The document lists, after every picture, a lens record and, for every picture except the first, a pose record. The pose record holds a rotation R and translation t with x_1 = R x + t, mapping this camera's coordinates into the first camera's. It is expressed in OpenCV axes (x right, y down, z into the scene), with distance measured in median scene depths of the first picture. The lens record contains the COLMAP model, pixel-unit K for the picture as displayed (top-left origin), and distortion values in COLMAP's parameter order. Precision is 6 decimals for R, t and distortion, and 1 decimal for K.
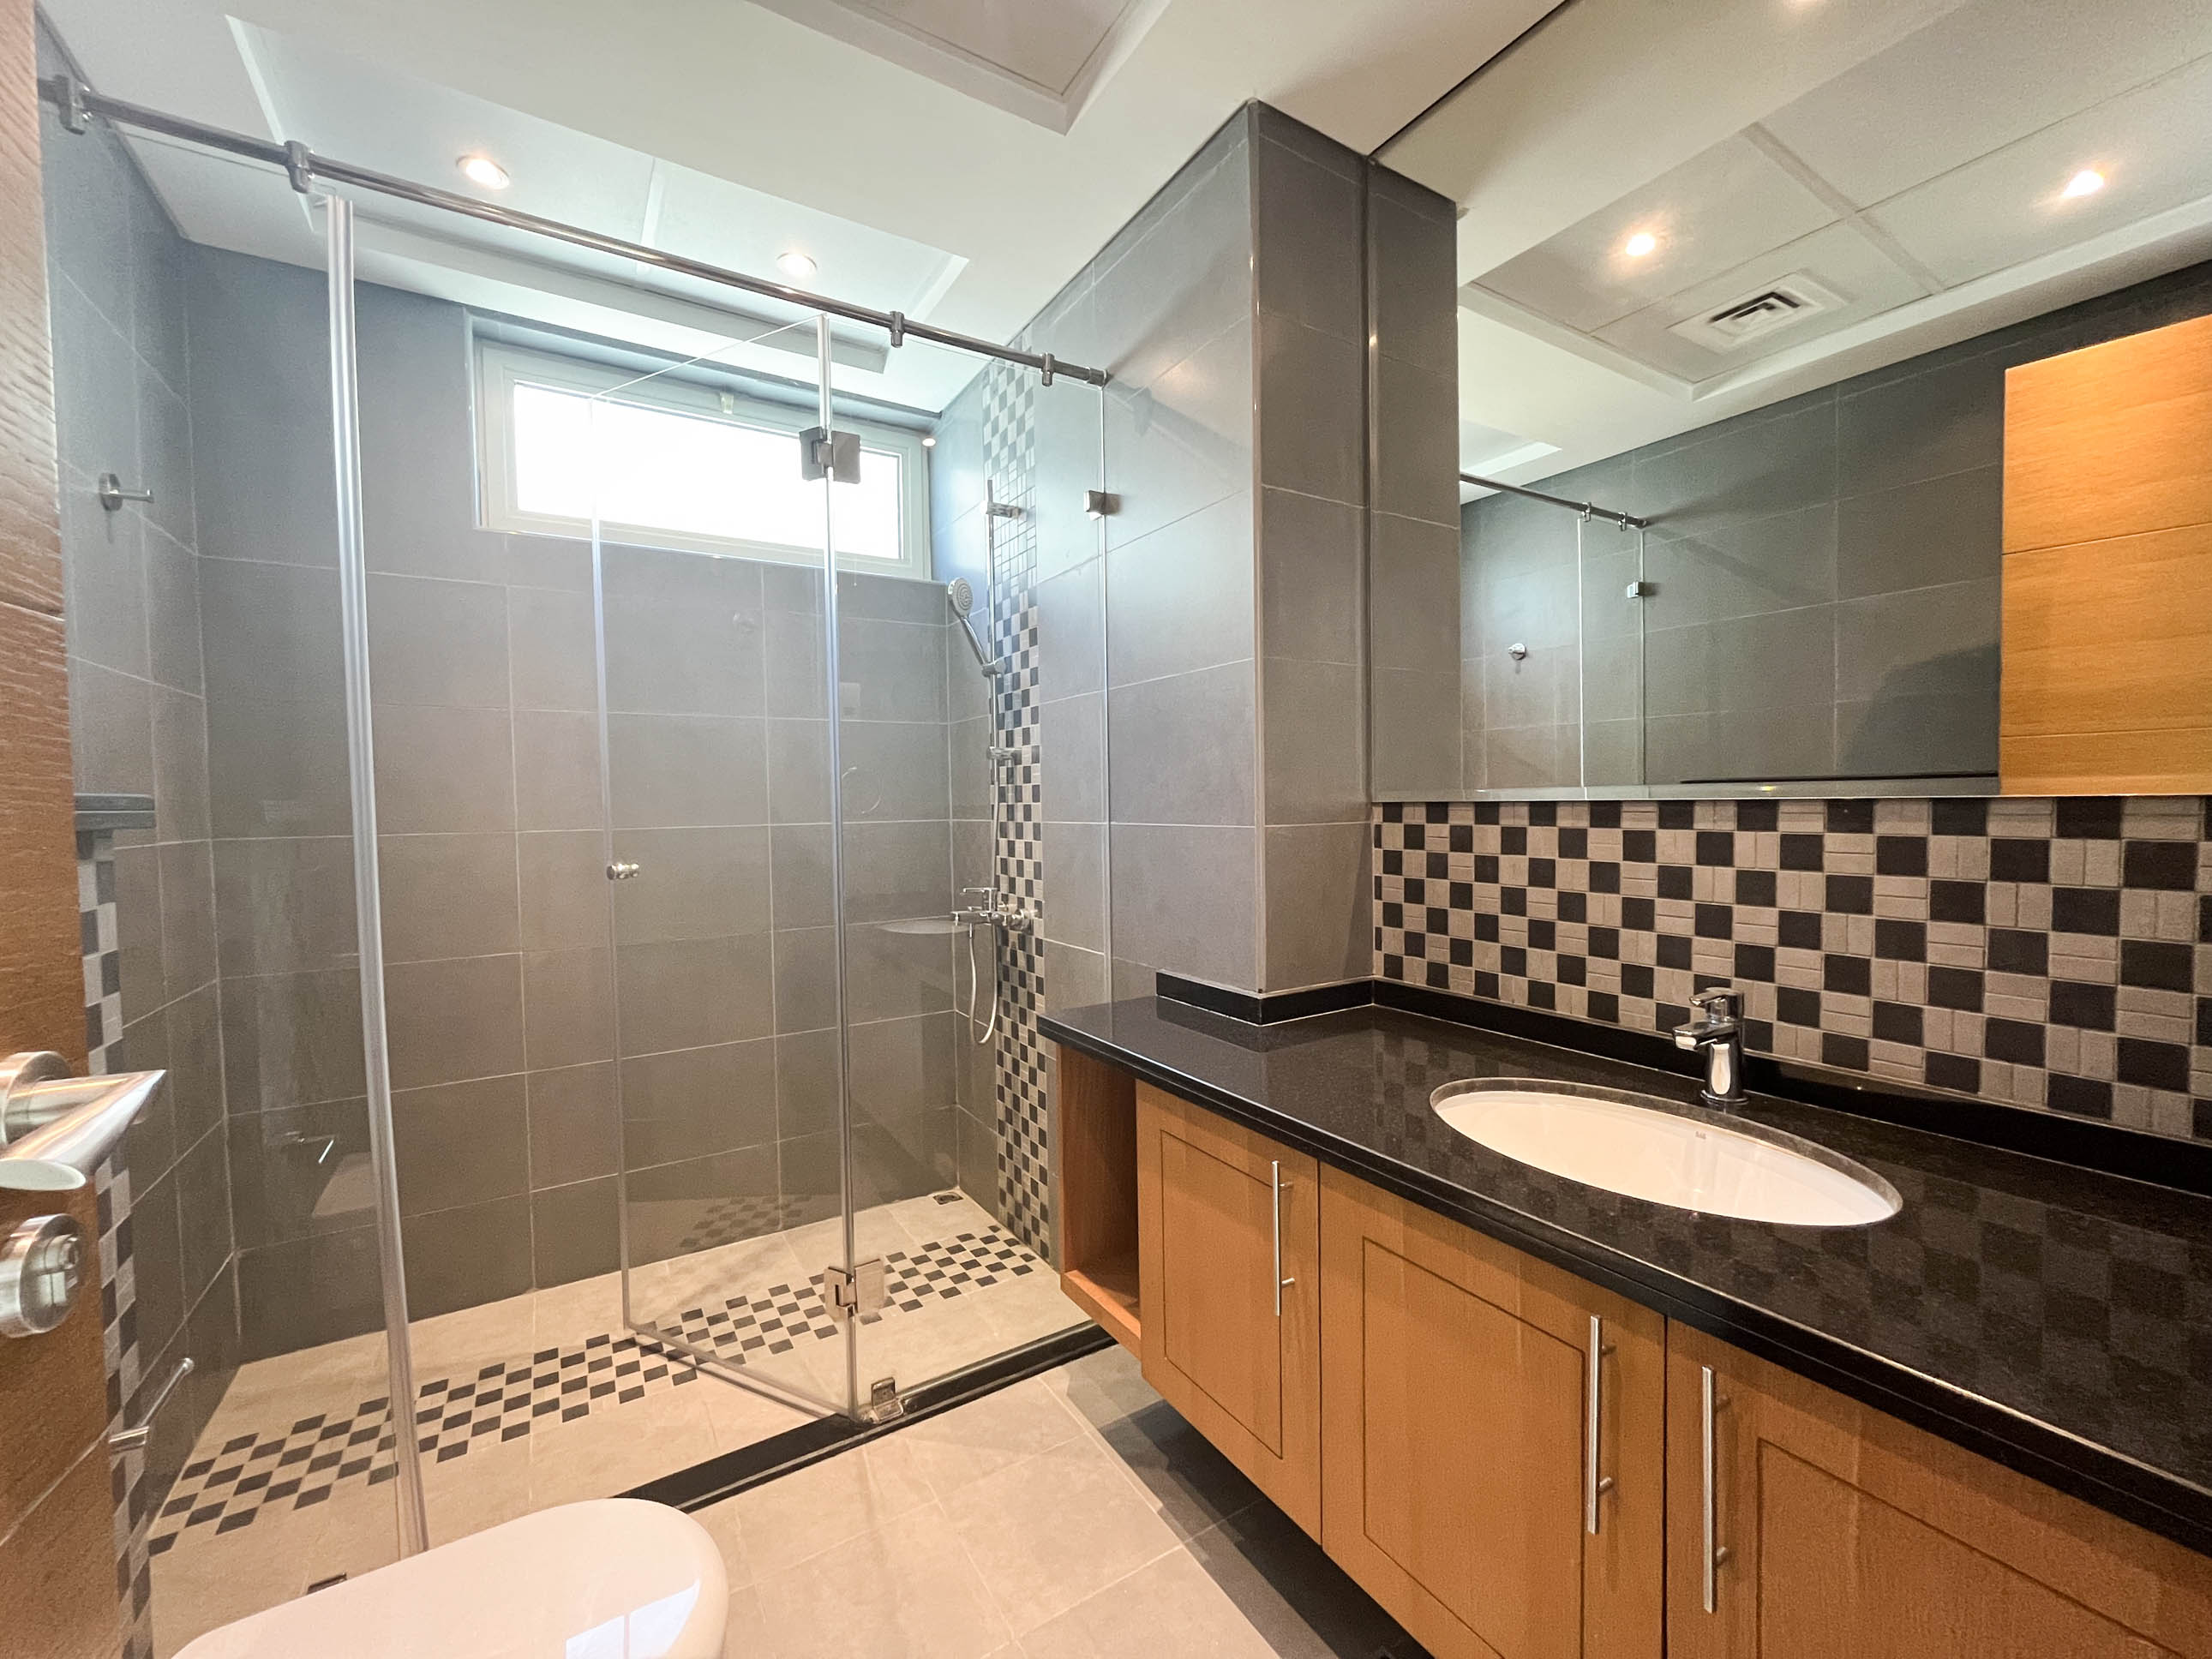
lens RADIAL K [[893.2, 0, 1102.9], [0, 893.2, 813.8], [0, 0, 1]] dist [0.001836, 0.001156]
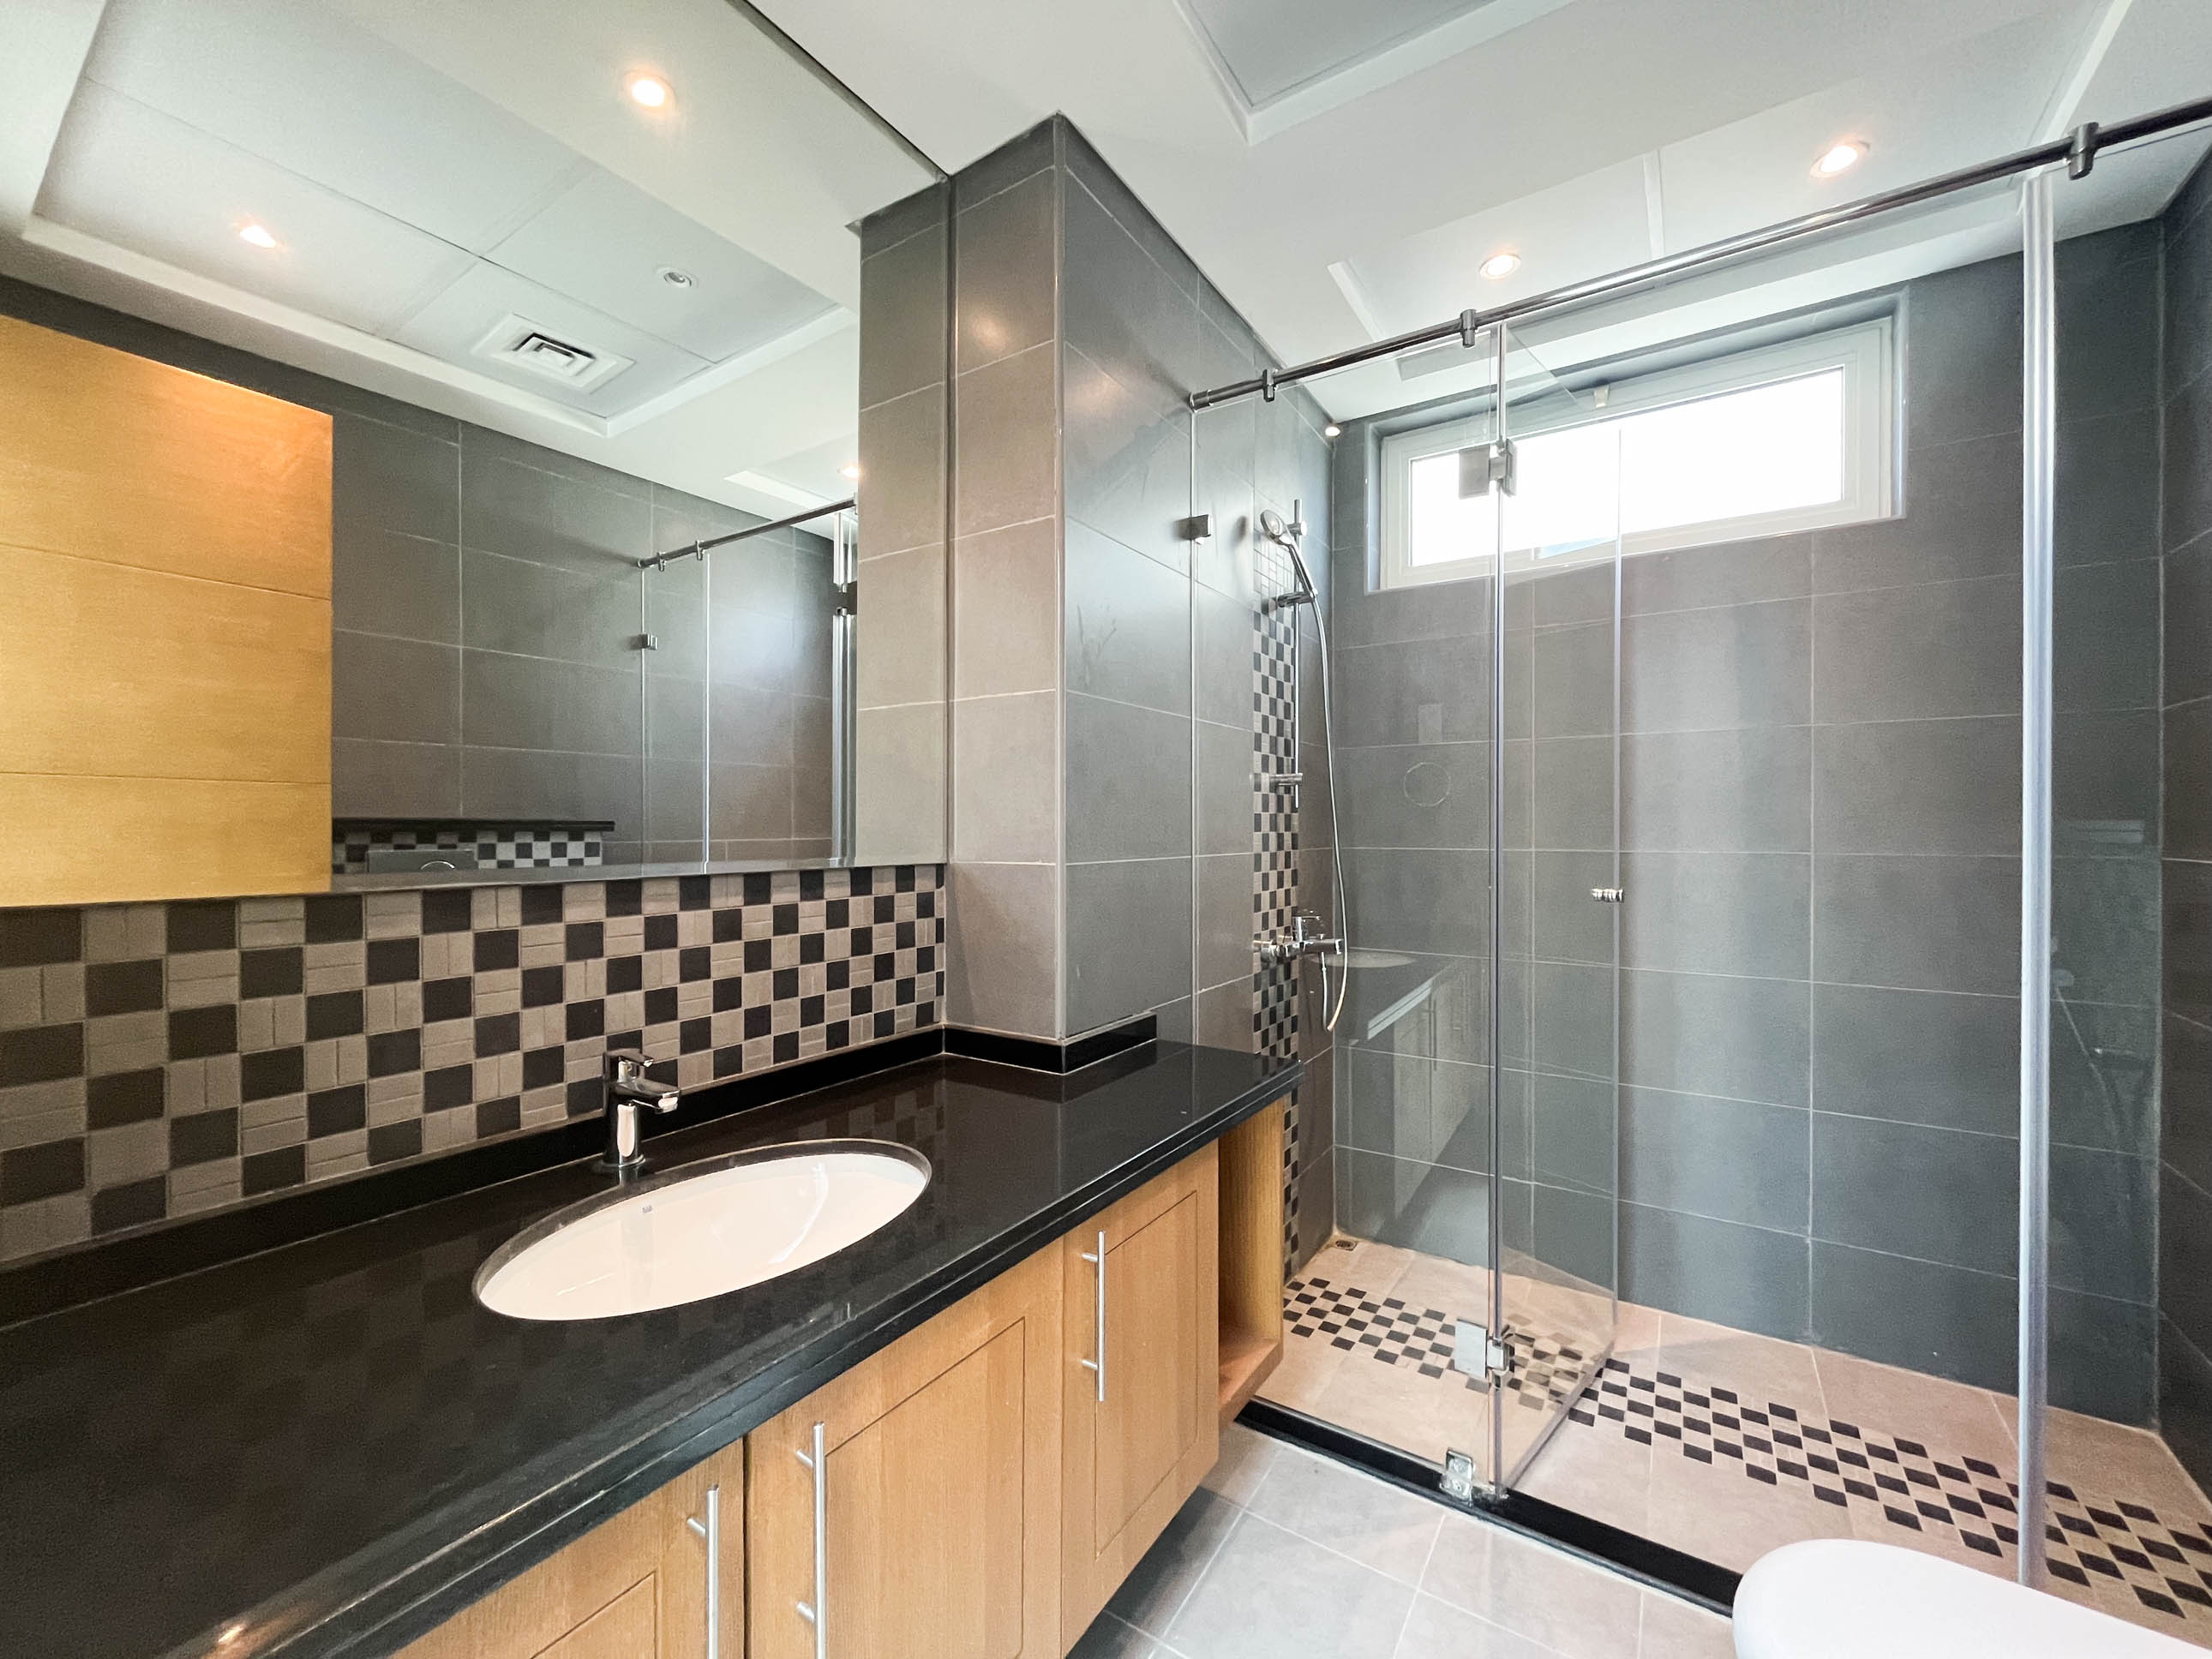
lens RADIAL K [[893.2, 0, 1103.0], [0, 893.2, 838.7], [0, 0, 1]] dist [0.001836, 0.001156]
pose [[0.398657, -0.001752, -0.917098, 0.164218], [0.005114, 0.999987, 0.000313, -0.000876], [0.917086, -0.004814, 0.398661, 0.106186]]
